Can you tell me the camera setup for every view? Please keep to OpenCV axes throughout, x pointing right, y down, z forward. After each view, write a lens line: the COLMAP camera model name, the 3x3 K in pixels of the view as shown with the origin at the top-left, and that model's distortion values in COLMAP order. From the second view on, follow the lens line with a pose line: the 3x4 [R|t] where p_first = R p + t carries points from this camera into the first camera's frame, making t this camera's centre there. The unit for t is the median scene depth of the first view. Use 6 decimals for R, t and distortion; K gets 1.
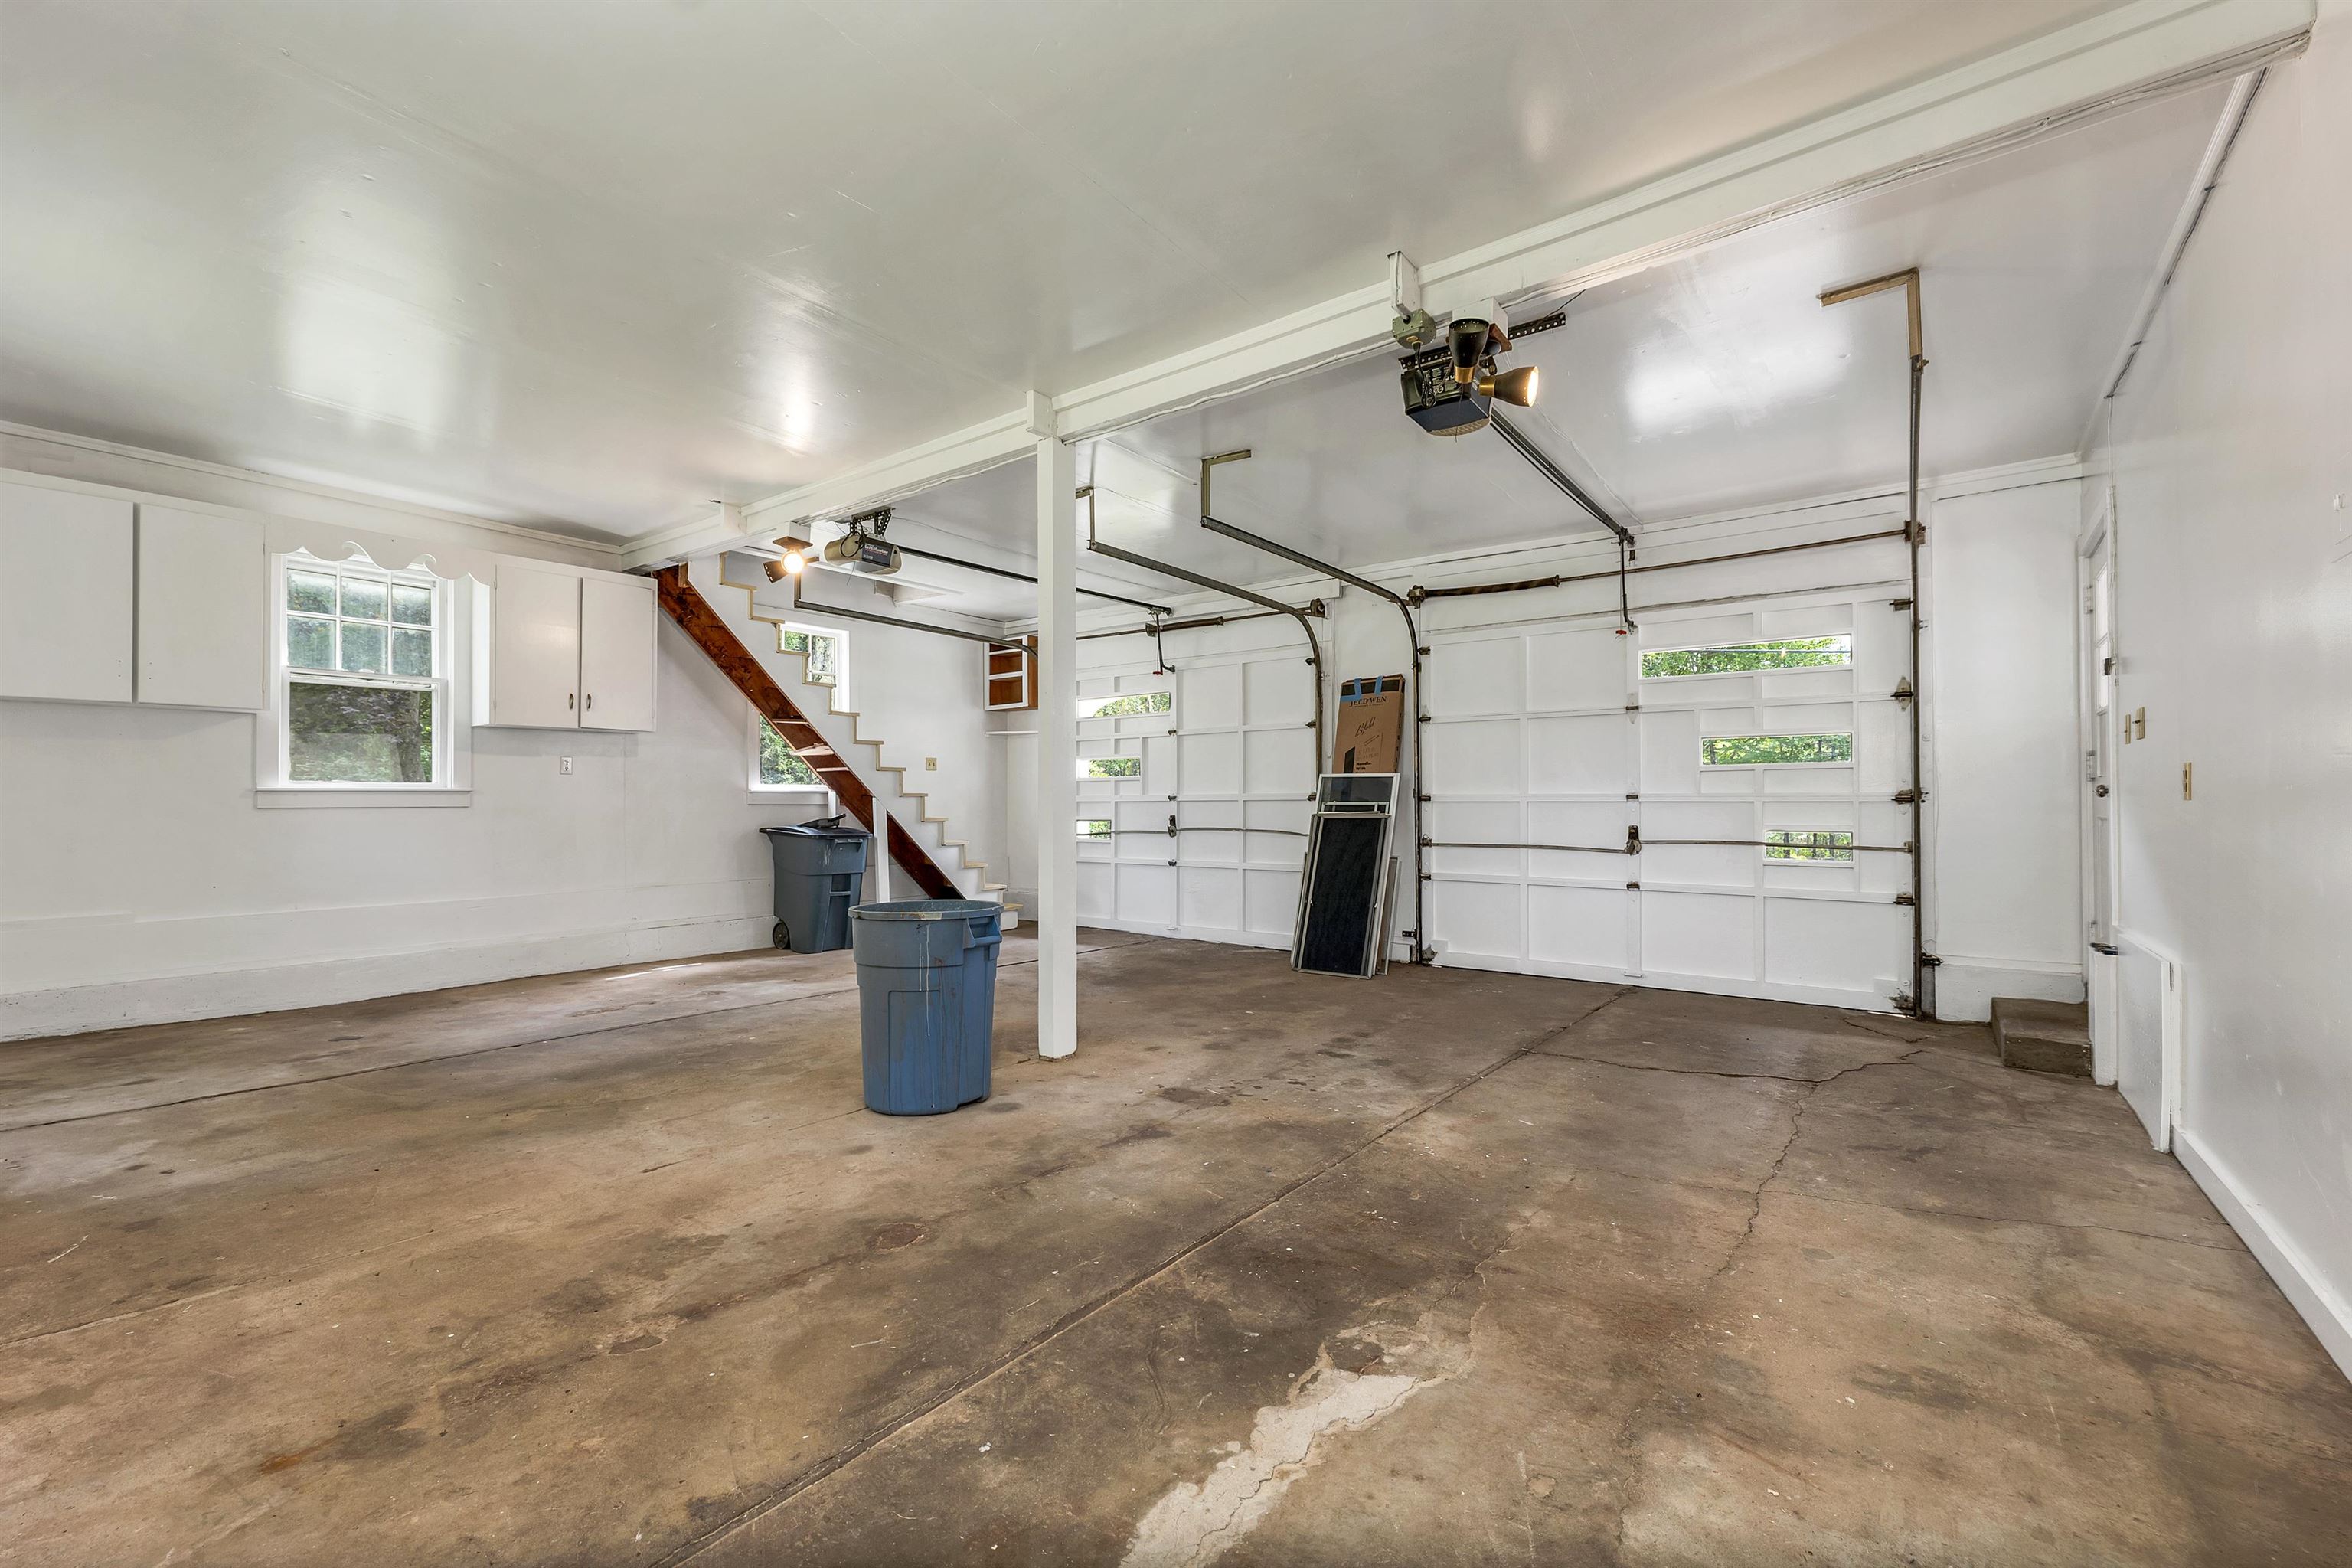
lens RADIAL K [[983.7, 0, 1171.4], [0, 983.7, 799.2], [0, 0, 1]] dist [0.004580, -0.001367]
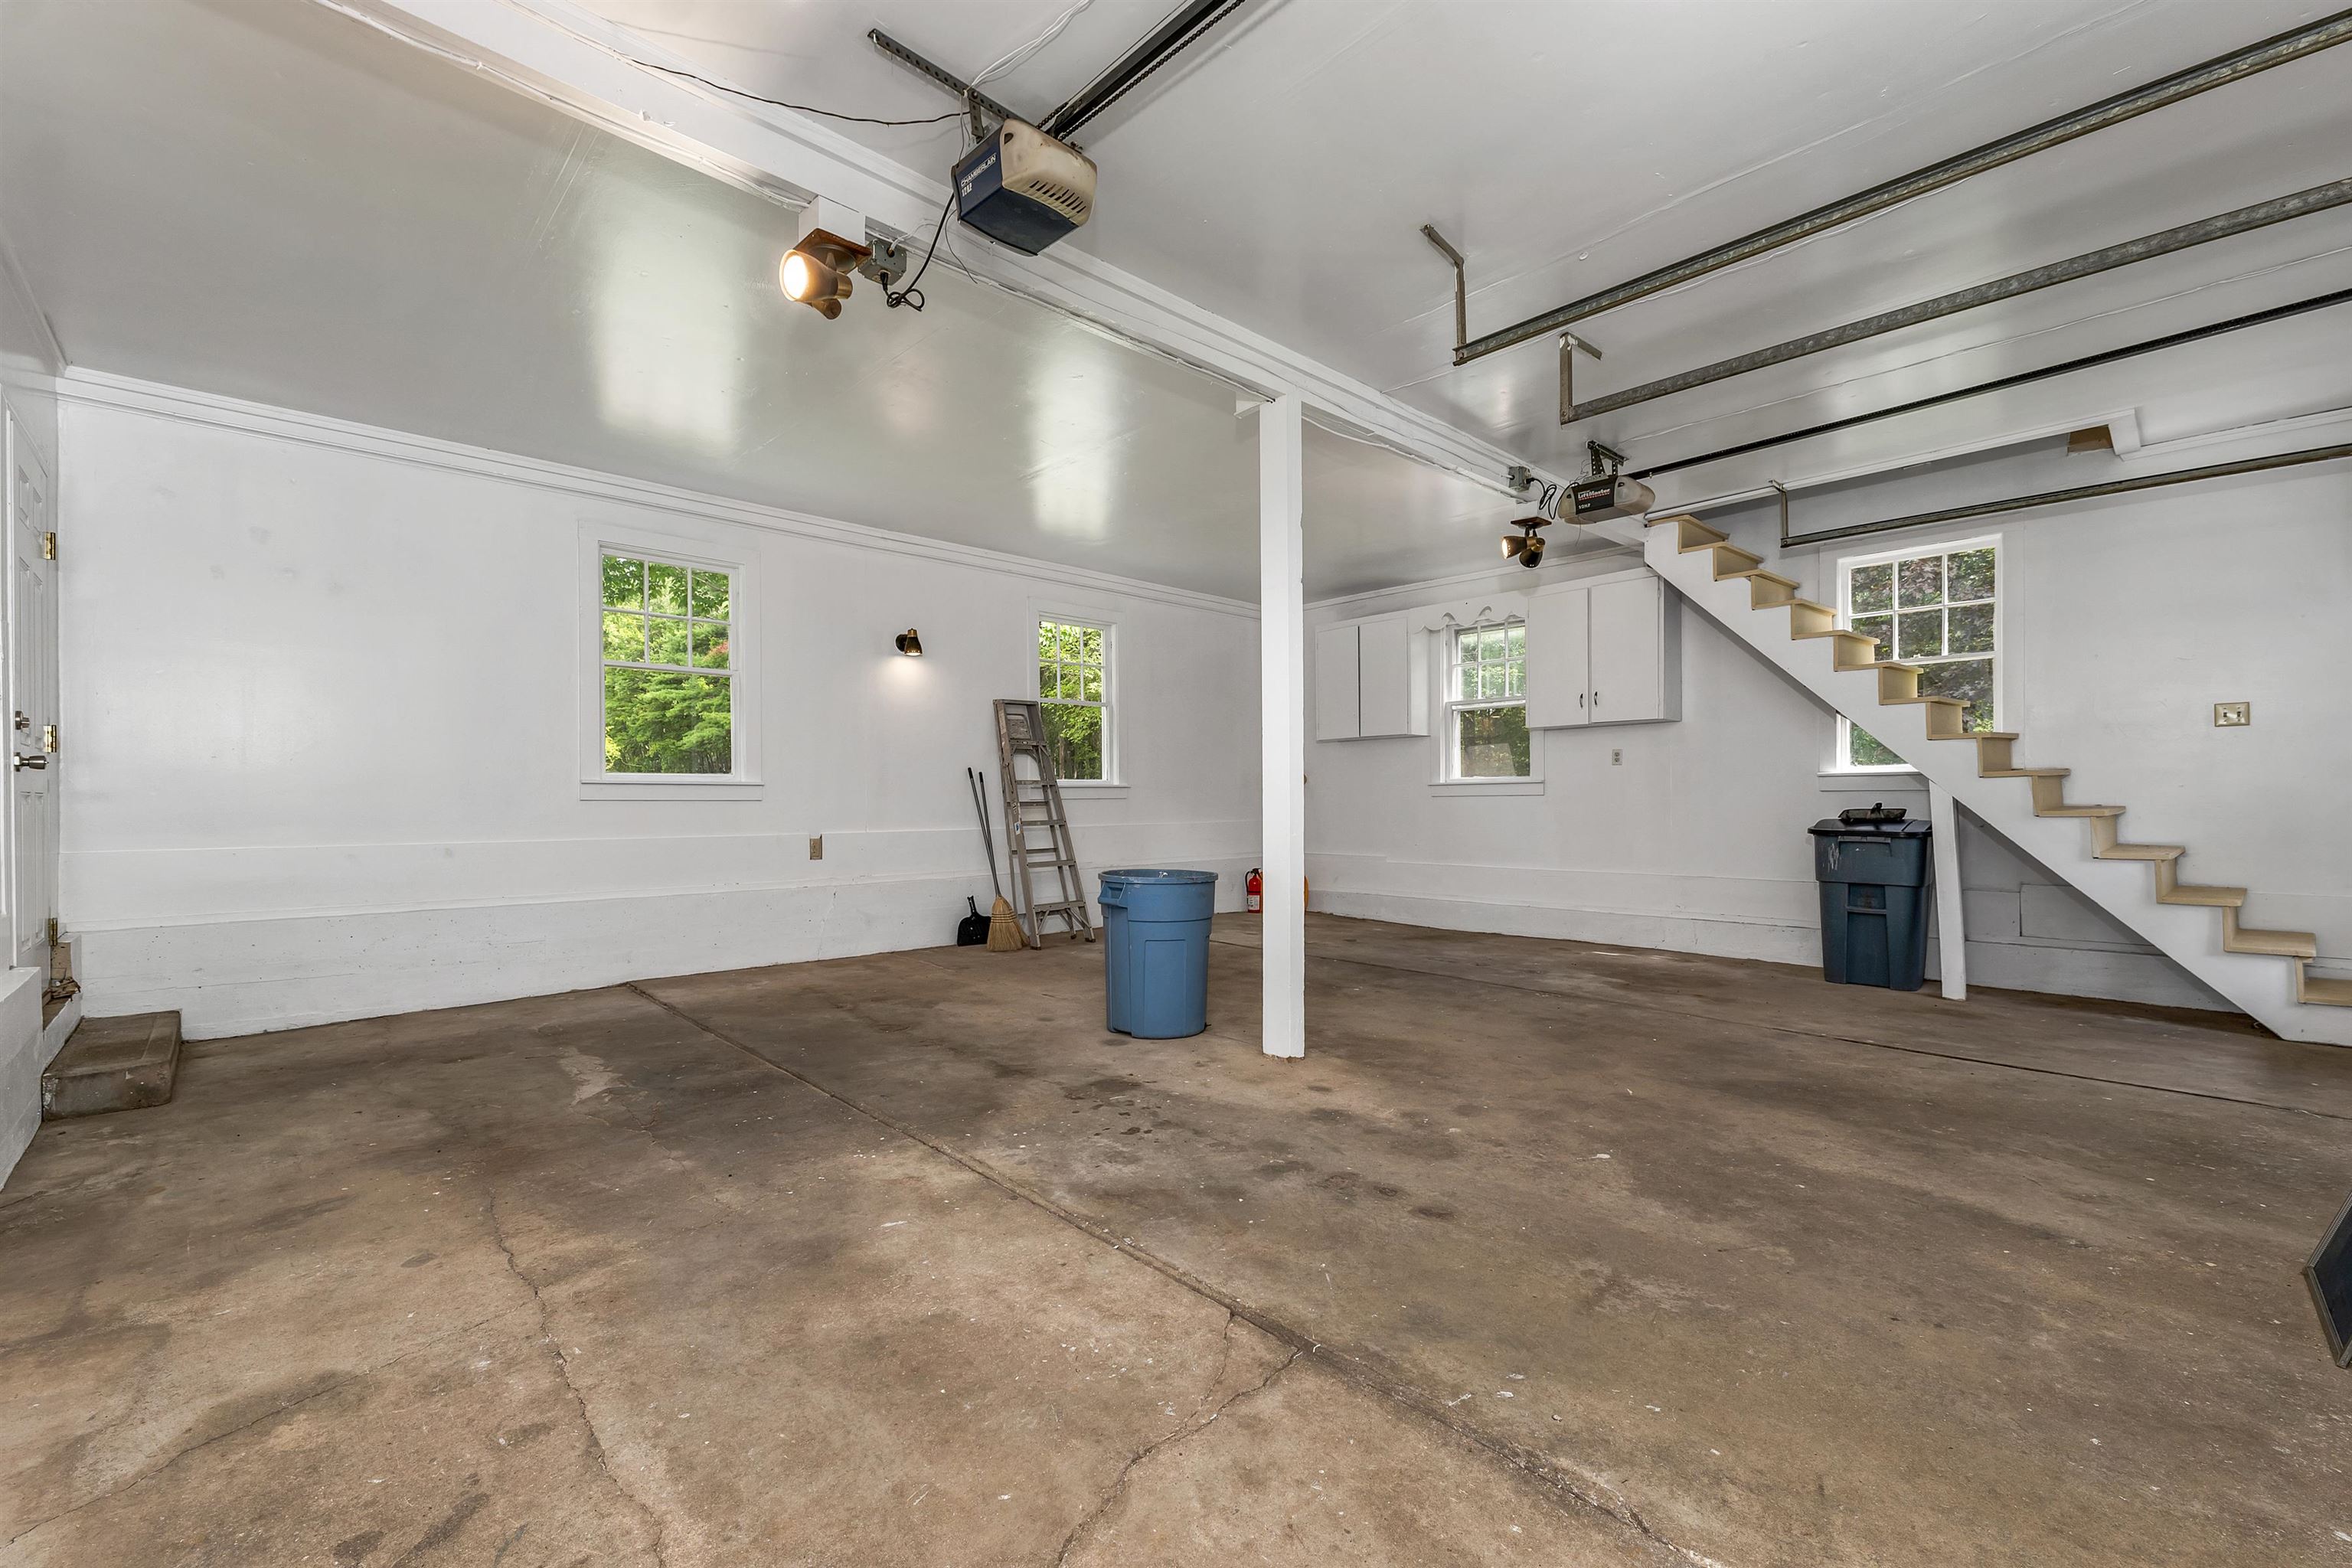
lens RADIAL K [[983.7, 0, 1173.1], [0, 983.7, 785.7], [0, 0, 1]] dist [0.004580, -0.001367]
pose [[-0.172735, -0.013917, -0.984870, 0.991164], [0.008214, 0.999845, -0.015569, 0.020848], [0.984934, -0.010779, -0.172594, 1.270129]]
